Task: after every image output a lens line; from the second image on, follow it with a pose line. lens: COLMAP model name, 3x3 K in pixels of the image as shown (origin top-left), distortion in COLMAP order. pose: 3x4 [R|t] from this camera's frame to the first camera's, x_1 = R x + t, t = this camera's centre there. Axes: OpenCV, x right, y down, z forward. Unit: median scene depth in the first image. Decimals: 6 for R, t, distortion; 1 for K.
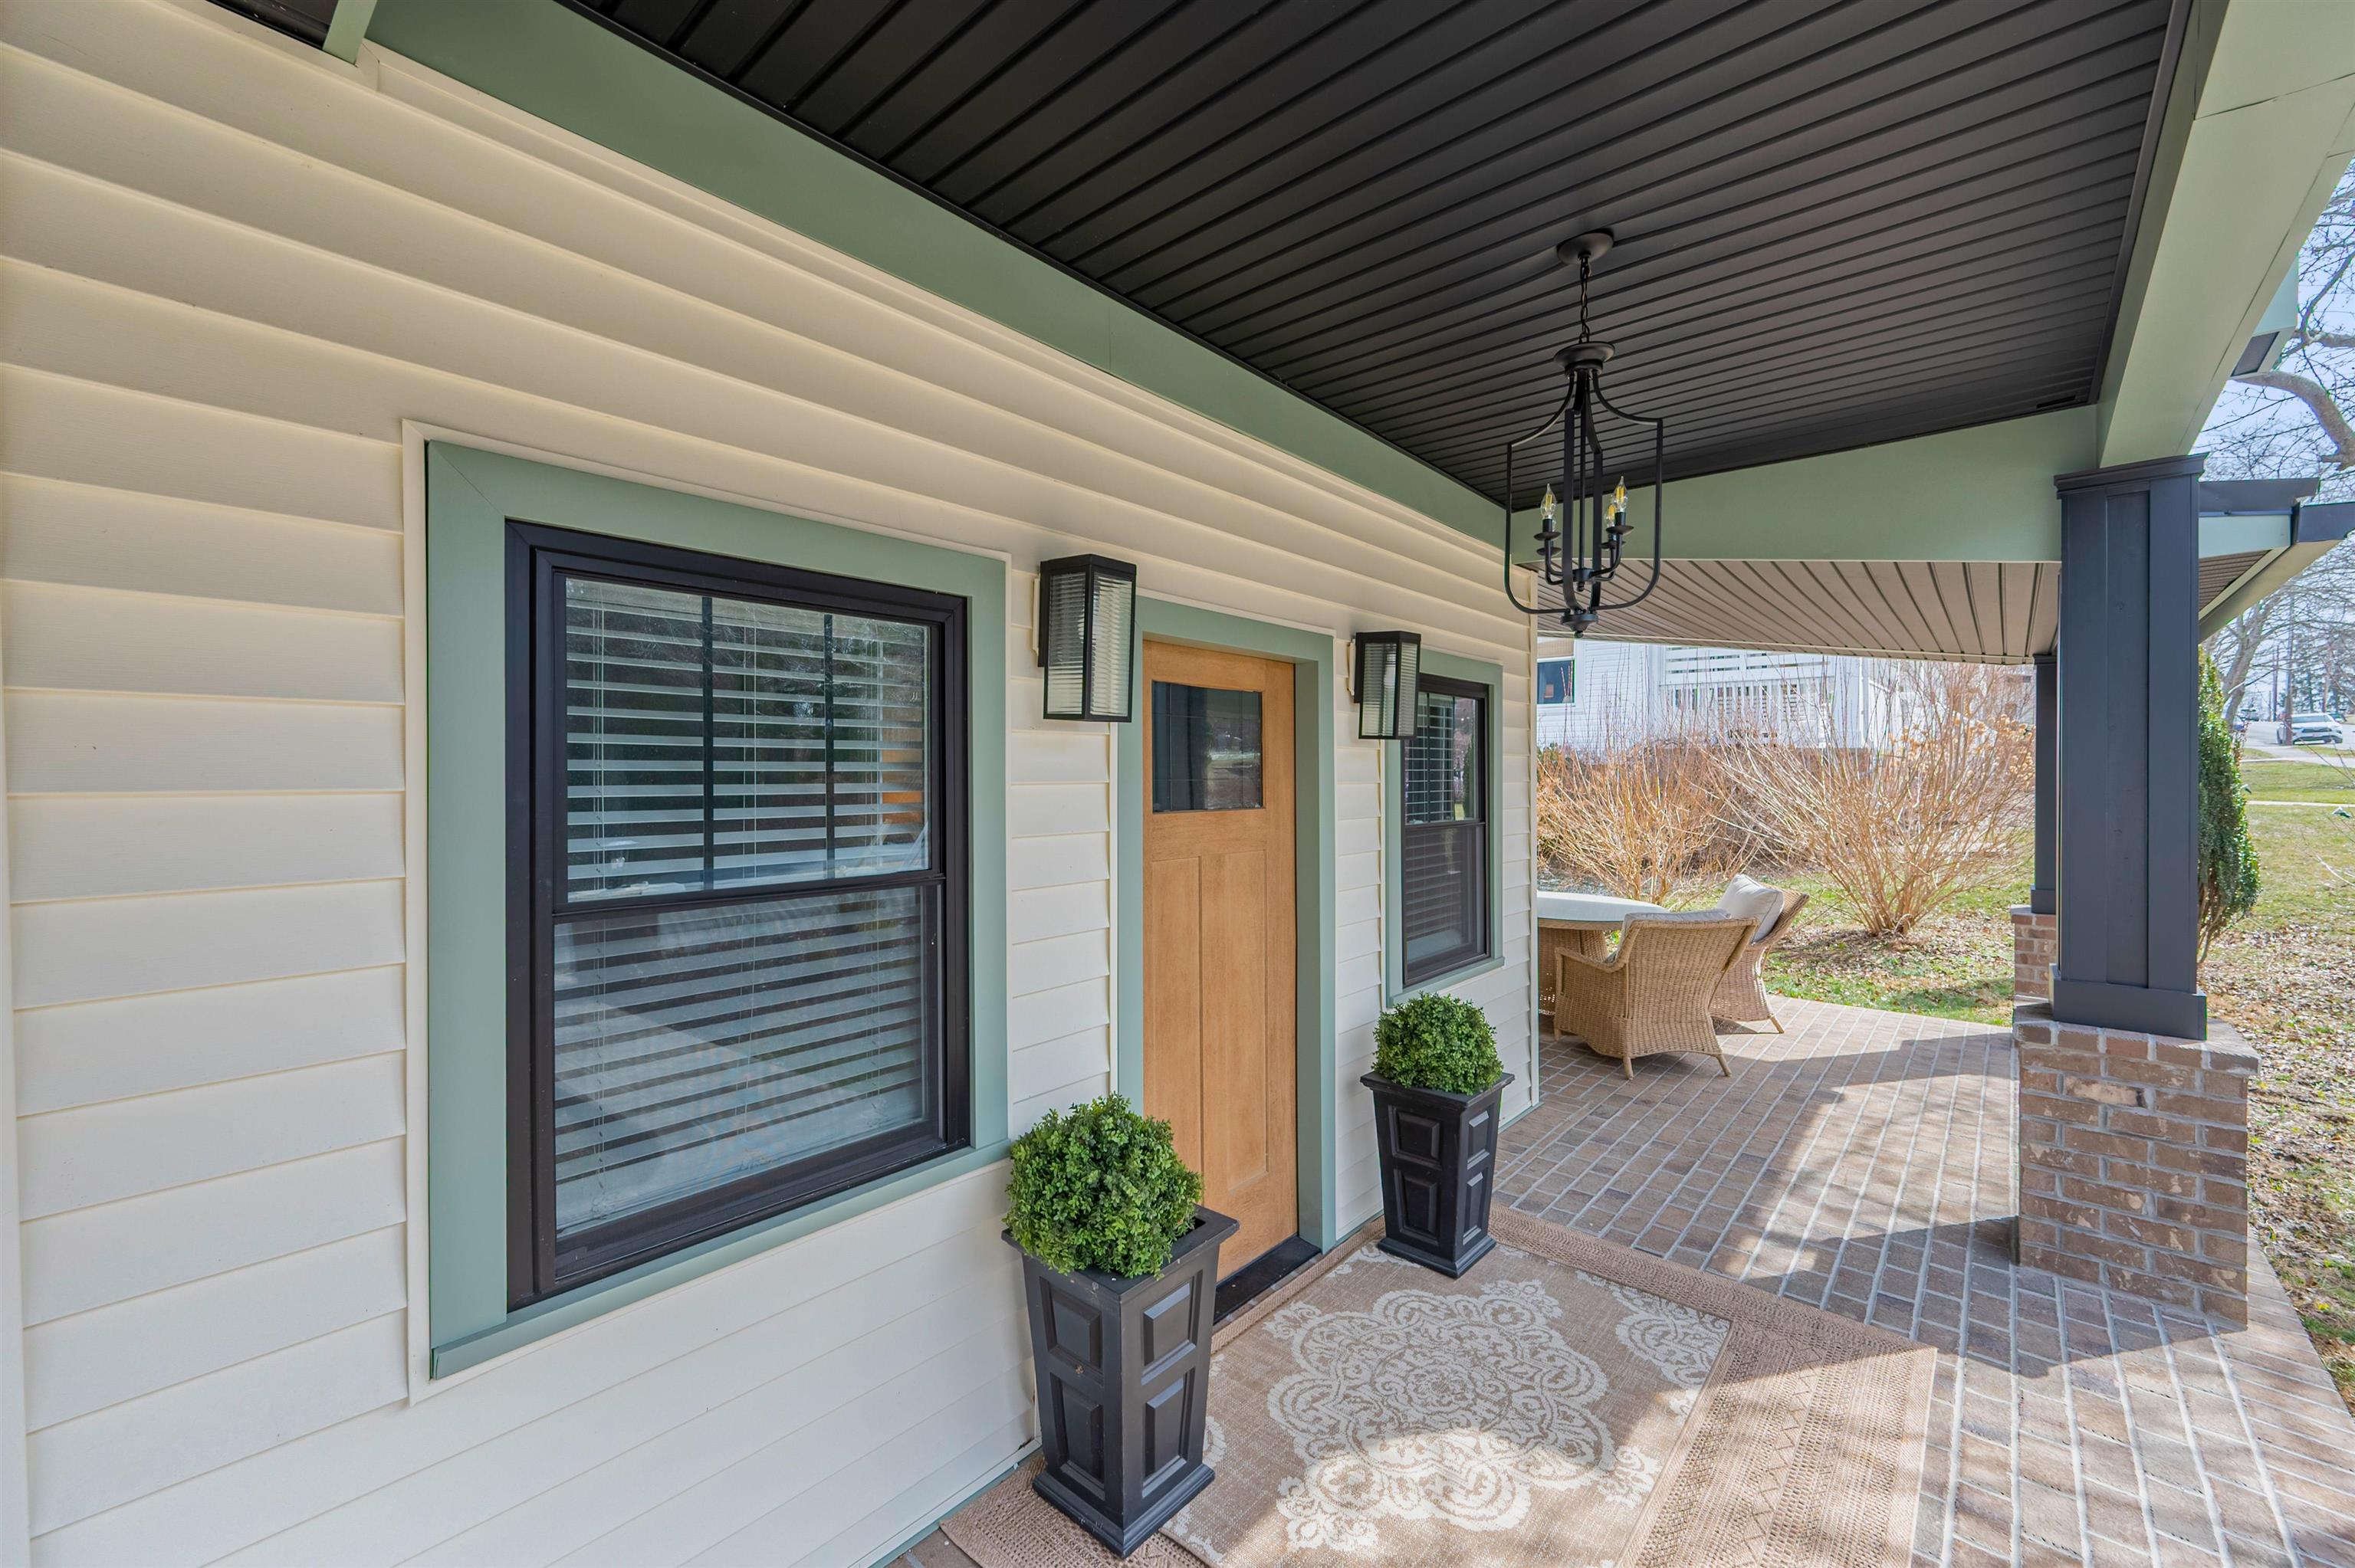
lens RADIAL K [[942.4, 0, 1181.7], [0, 942.4, 775.9], [0, 0, 1]] dist [0.000543, -0.000236]
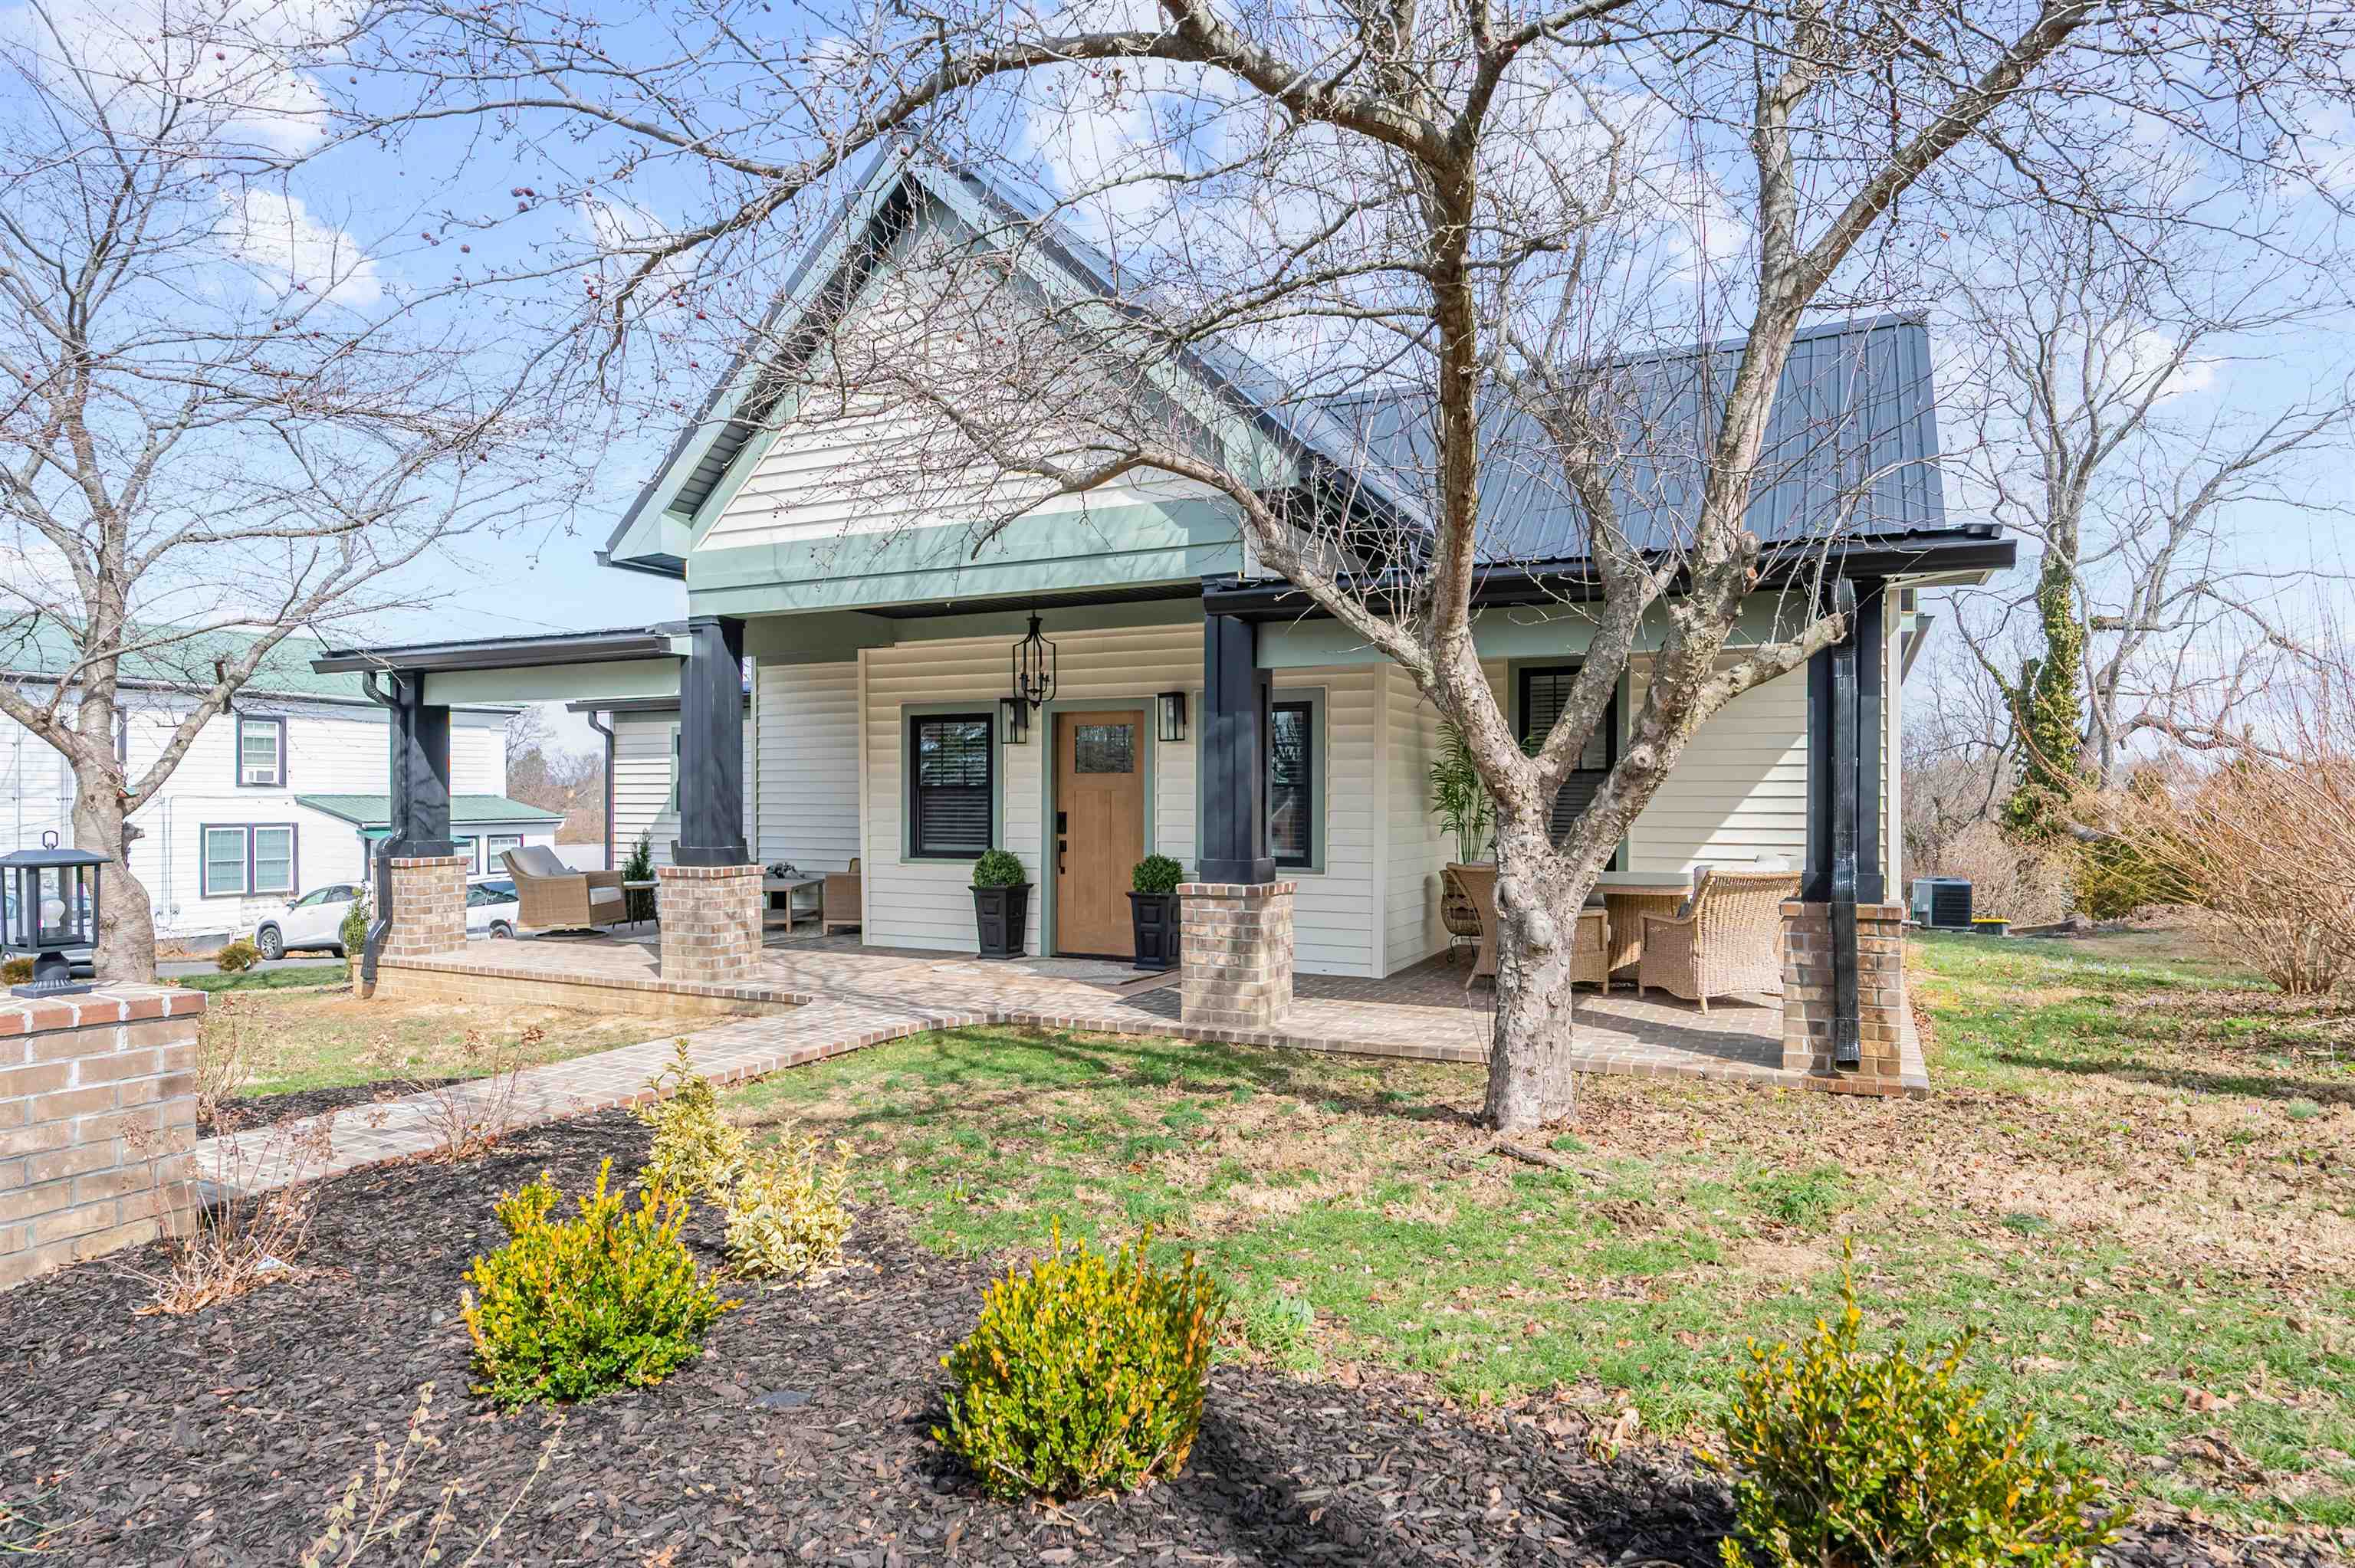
lens RADIAL K [[1333.9, 0, 1203.1], [0, 1333.9, 788.2], [0, 0, 1]] dist [-0.000122, 0.000055]
pose [[0.257990, -0.005577, -0.966132, 6.203877], [-0.001697, 0.999979, -0.006225, 0.174683], [0.966146, 0.003246, 0.257975, 0.530294]]
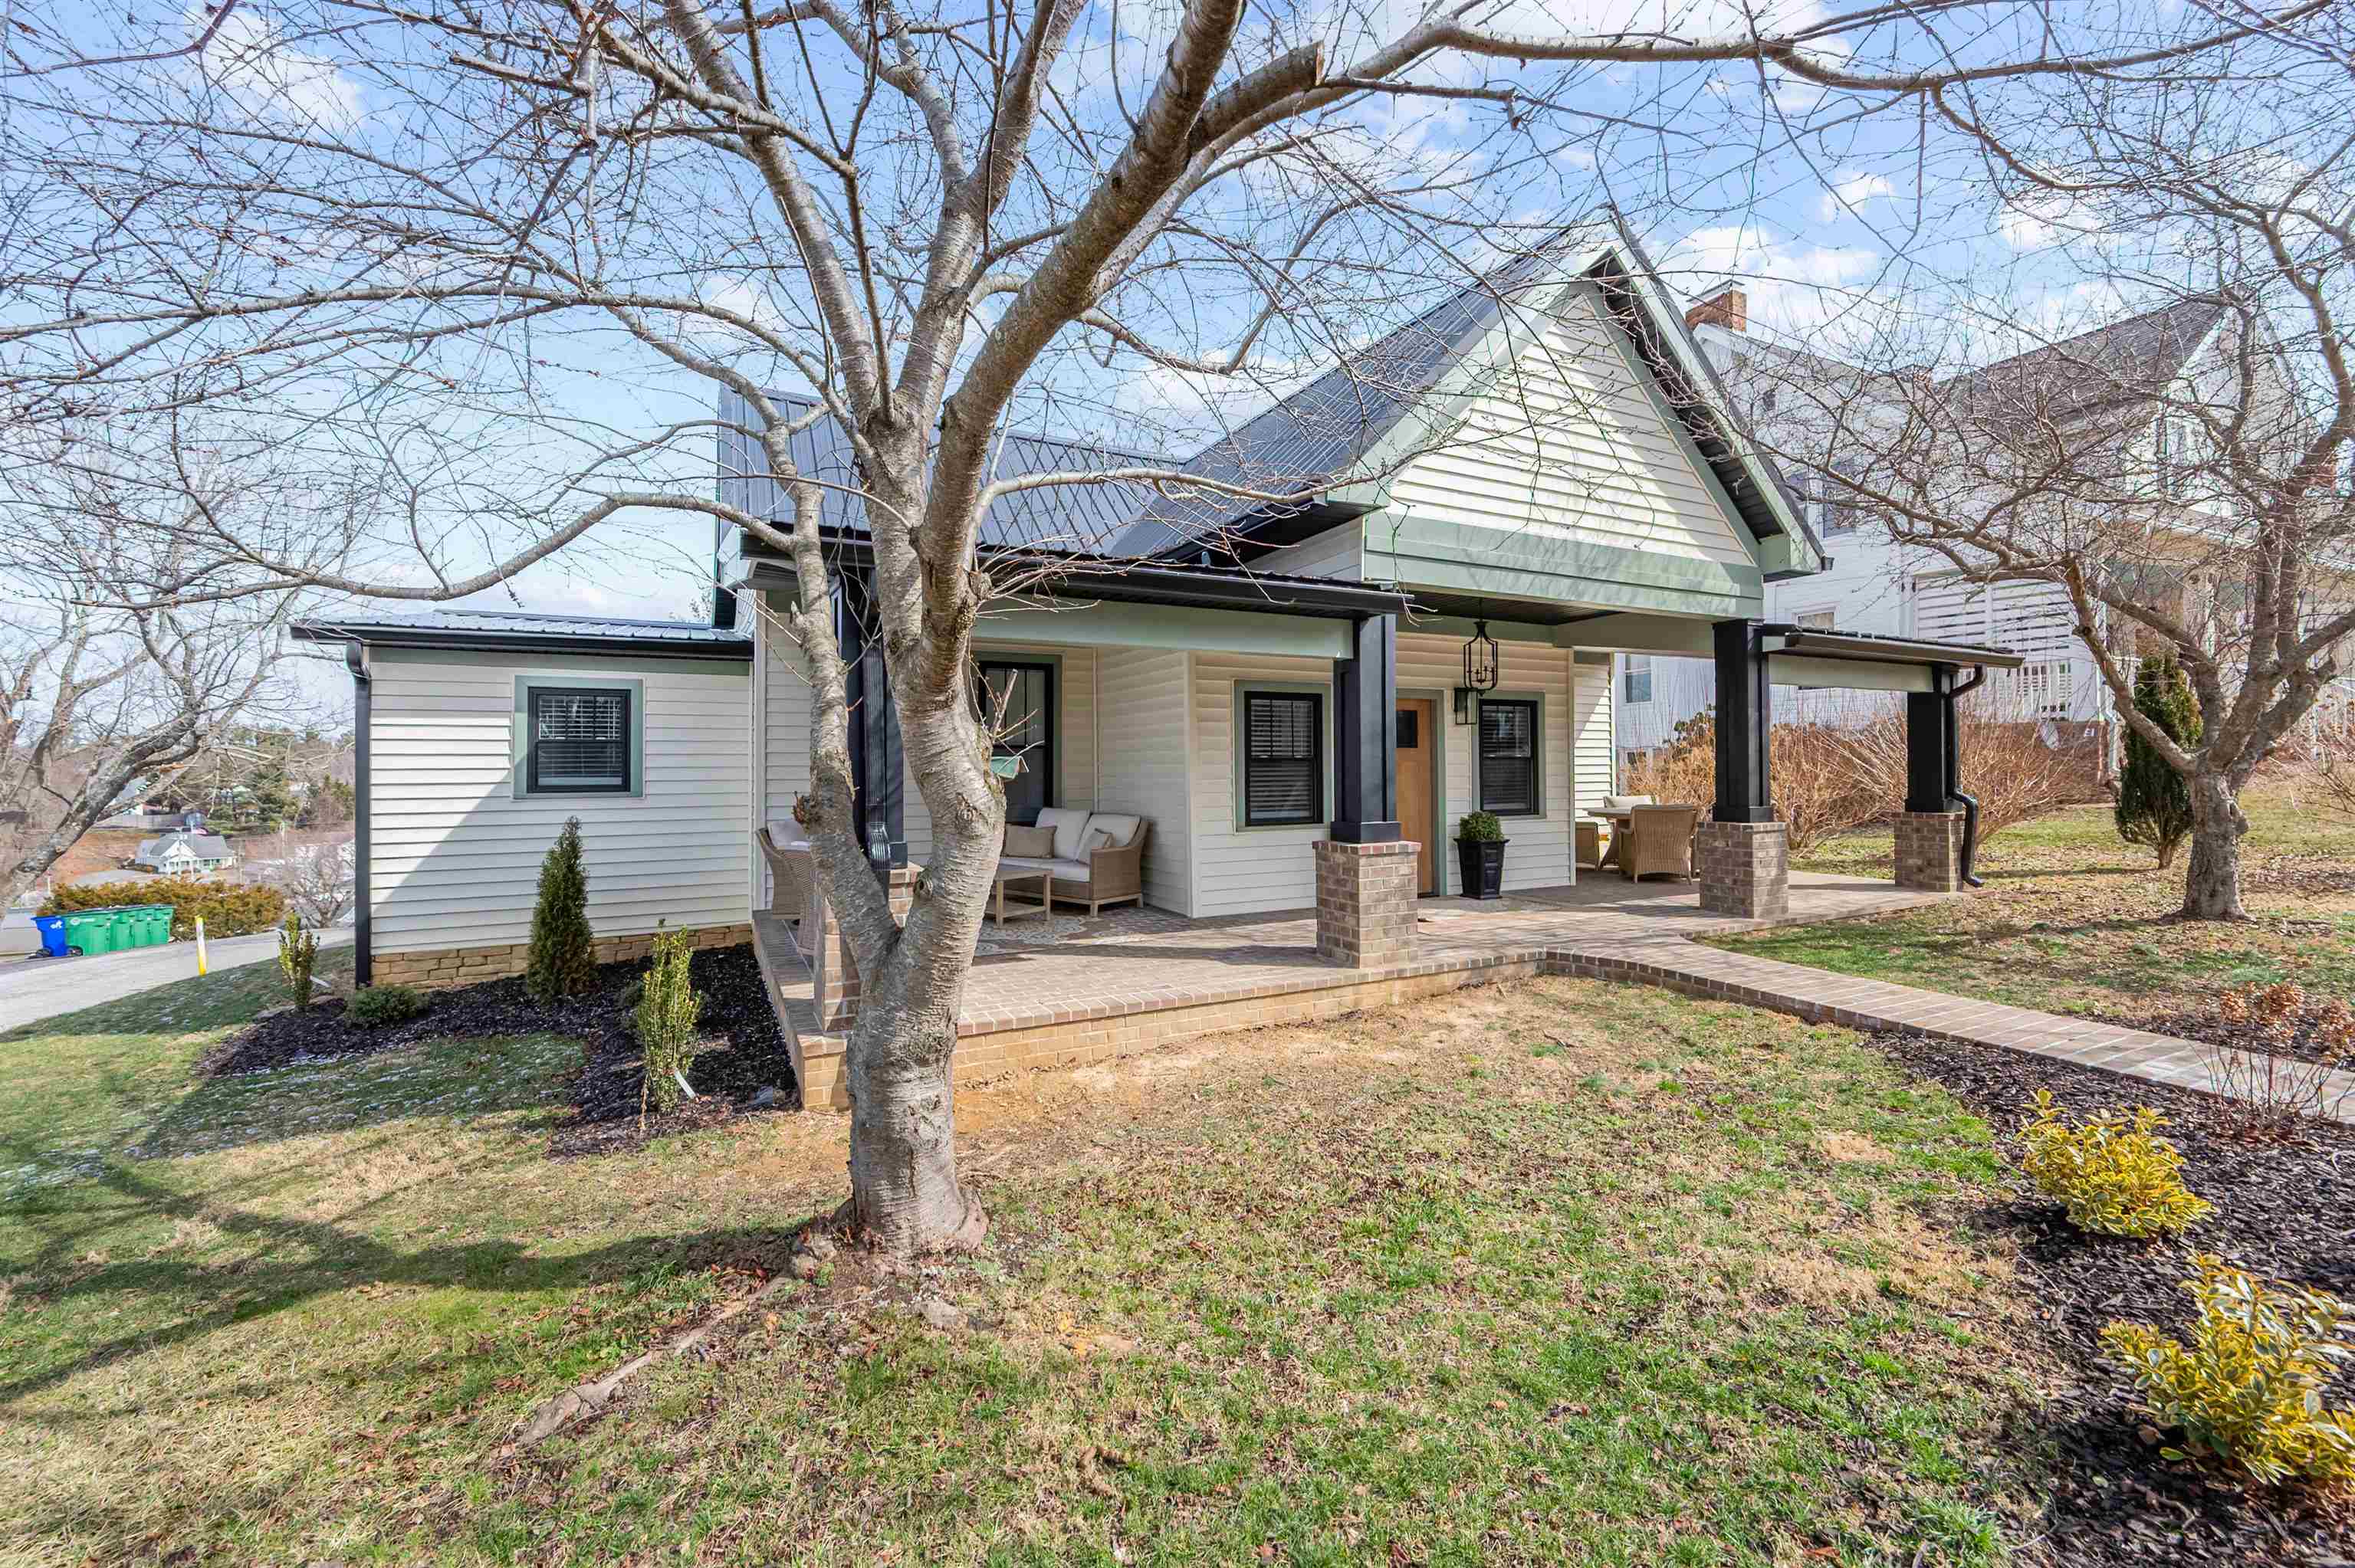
lens RADIAL K [[942.4, 0, 1156.5], [0, 942.4, 754.0], [0, 0, 1]] dist [0.000543, -0.000236]
pose [[0.924489, -0.010123, -0.381074, 0.852097], [0.005120, 0.999887, -0.014140, 0.170406], [0.381174, 0.011121, 0.924436, -3.893190]]
